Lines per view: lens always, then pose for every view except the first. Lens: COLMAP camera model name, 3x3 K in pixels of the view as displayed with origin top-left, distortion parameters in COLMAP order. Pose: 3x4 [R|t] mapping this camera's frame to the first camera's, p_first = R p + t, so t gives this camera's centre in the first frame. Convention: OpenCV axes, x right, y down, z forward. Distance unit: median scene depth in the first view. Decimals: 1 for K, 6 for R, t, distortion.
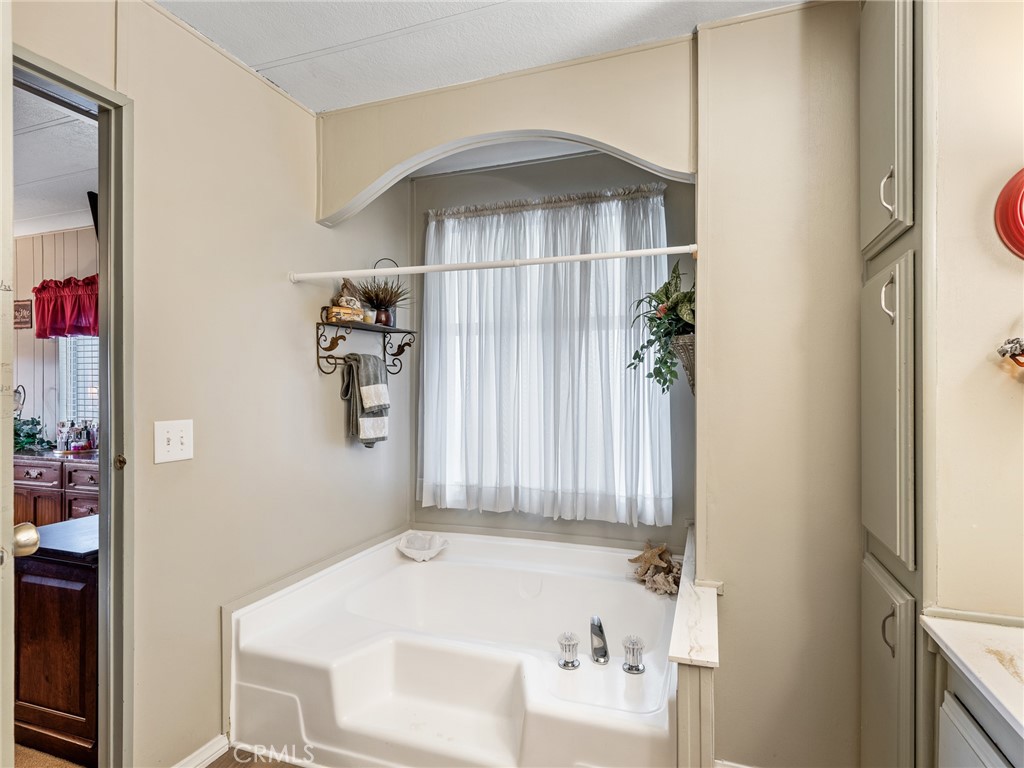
lens RADIAL K [[545.2, 0, 511.0], [0, 545.2, 387.7], [0, 0, 1]] dist [0.002558, 0.000100]
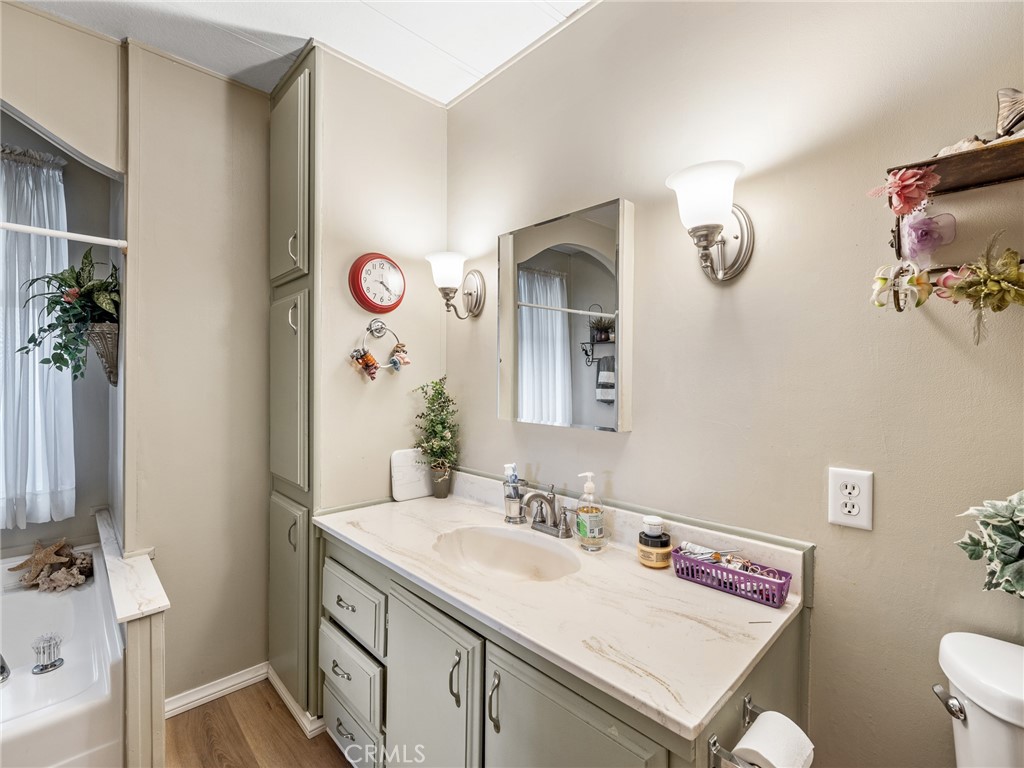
lens RADIAL K [[475.4, 0, 509.9], [0, 475.4, 381.2], [0, 0, 1]] dist [-0.002815, 0.000346]
pose [[0.446908, -0.001434, 0.894579, -0.136324], [-0.006947, 0.999963, 0.005073, 0.002280], [-0.894553, -0.008482, 0.446881, -0.081510]]
